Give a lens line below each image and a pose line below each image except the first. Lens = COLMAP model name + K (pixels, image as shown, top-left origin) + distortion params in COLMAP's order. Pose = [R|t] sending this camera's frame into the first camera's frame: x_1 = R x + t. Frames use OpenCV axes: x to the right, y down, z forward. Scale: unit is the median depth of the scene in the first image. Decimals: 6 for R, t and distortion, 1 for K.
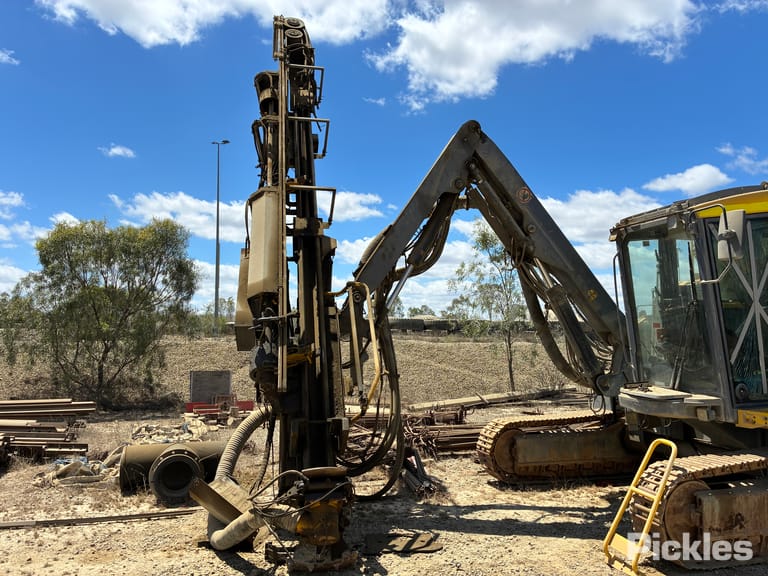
lens RADIAL K [[571.5, 0, 382.9], [0, 571.5, 284.4], [0, 0, 1]] dist [0.025043, -0.008319]
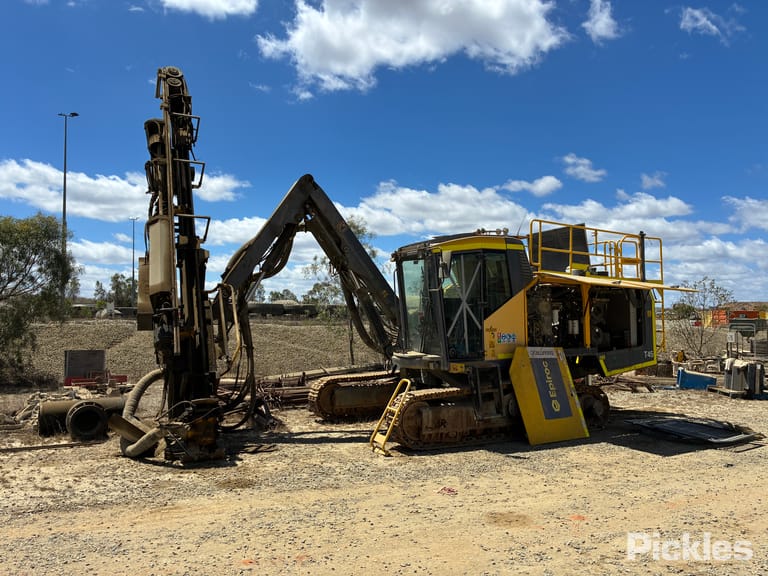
lens RADIAL K [[571.5, 0, 382.9], [0, 571.5, 284.4], [0, 0, 1]] dist [0.025043, -0.008319]
pose [[0.971447, 0.017803, 0.236588, 0.000348], [-0.024404, 0.999390, 0.024999, -0.045804], [-0.235998, -0.030059, 0.971288, -0.485320]]
